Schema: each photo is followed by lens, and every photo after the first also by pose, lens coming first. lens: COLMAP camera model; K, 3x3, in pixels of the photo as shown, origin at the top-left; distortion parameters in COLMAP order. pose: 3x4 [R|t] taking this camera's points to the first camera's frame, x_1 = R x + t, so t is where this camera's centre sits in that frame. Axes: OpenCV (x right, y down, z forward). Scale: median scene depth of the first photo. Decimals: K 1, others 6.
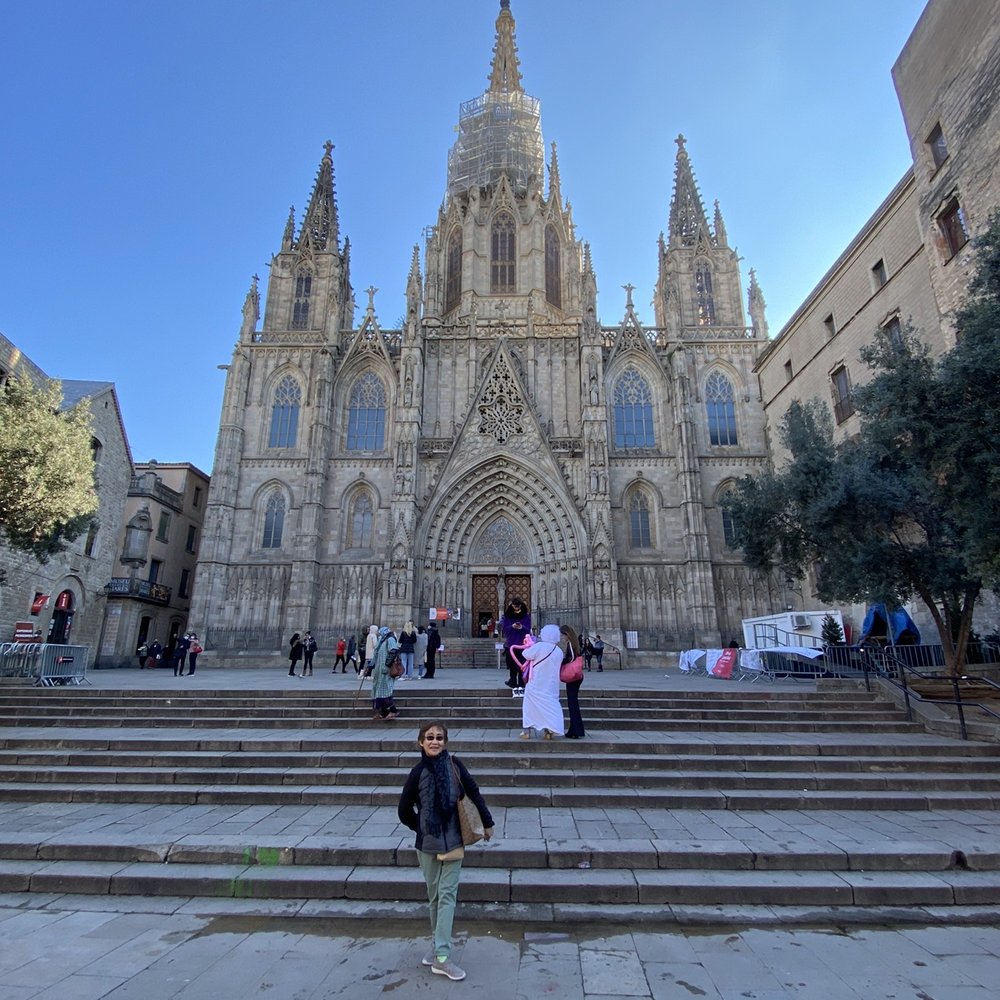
lens RADIAL K [[589.0, 0, 500.0], [0, 589.0, 500.0], [0, 0, 1]] dist [0.091944, -0.088717]
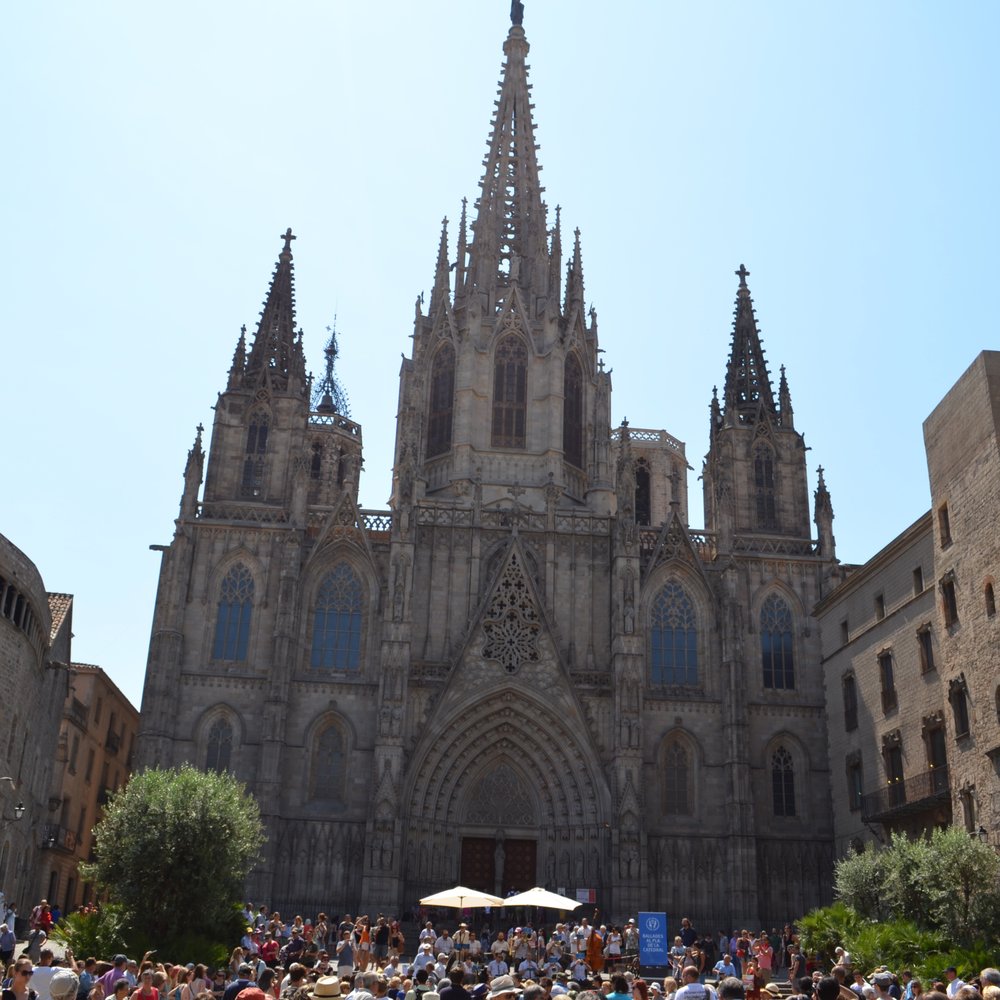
lens RADIAL K [[1207.5, 0, 500.0], [0, 1207.5, 500.0], [0, 0, 1]] dist [-0.071156, -0.001401]
pose [[0.992348, 0.069953, 0.101746, -0.190789], [-0.060779, 0.994028, -0.090633, -0.176453], [-0.107479, 0.083755, 0.990673, -0.616307]]
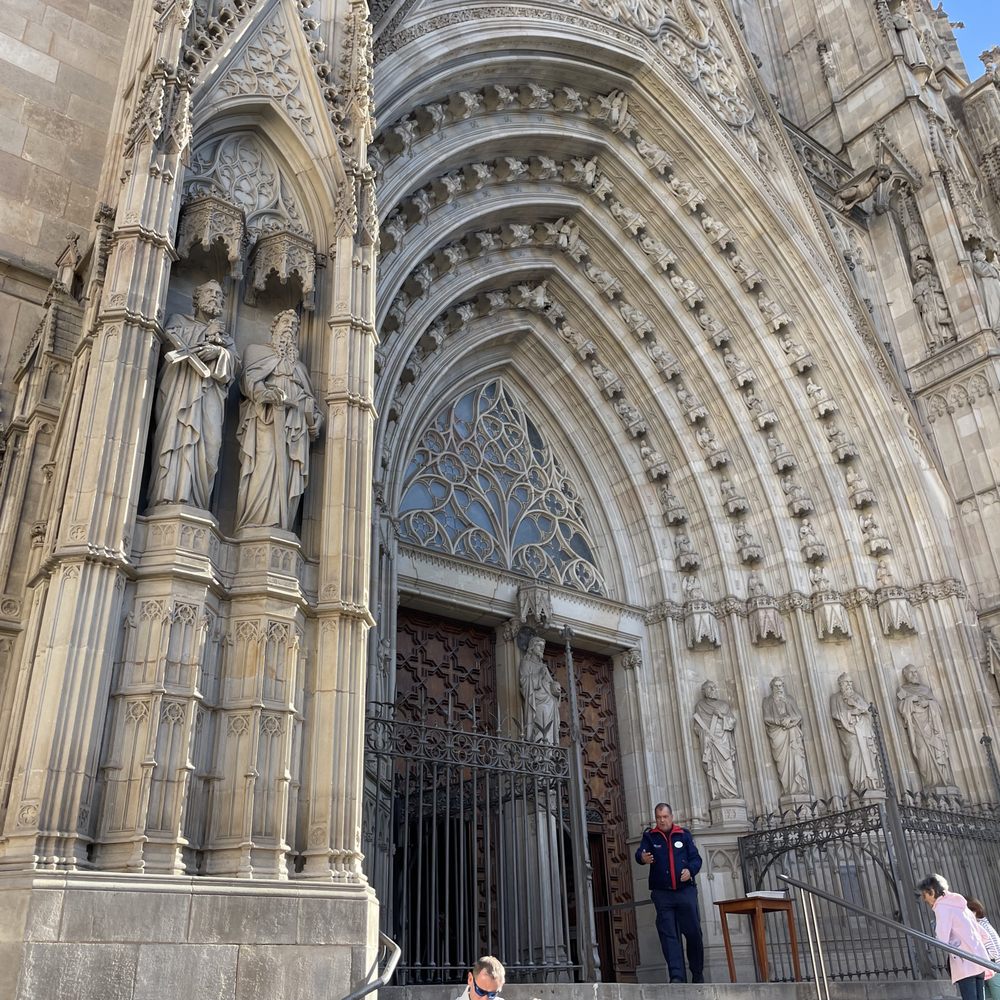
lens RADIAL K [[998.1, 0, 500.0], [0, 998.1, 500.0], [0, 0, 1]] dist [-0.000818, 0.000833]
pose [[0.762758, 0.268741, 0.588200, -0.207616], [-0.141751, 0.956923, -0.253388, 0.172247], [-0.630957, 0.109895, 0.767995, 0.754085]]
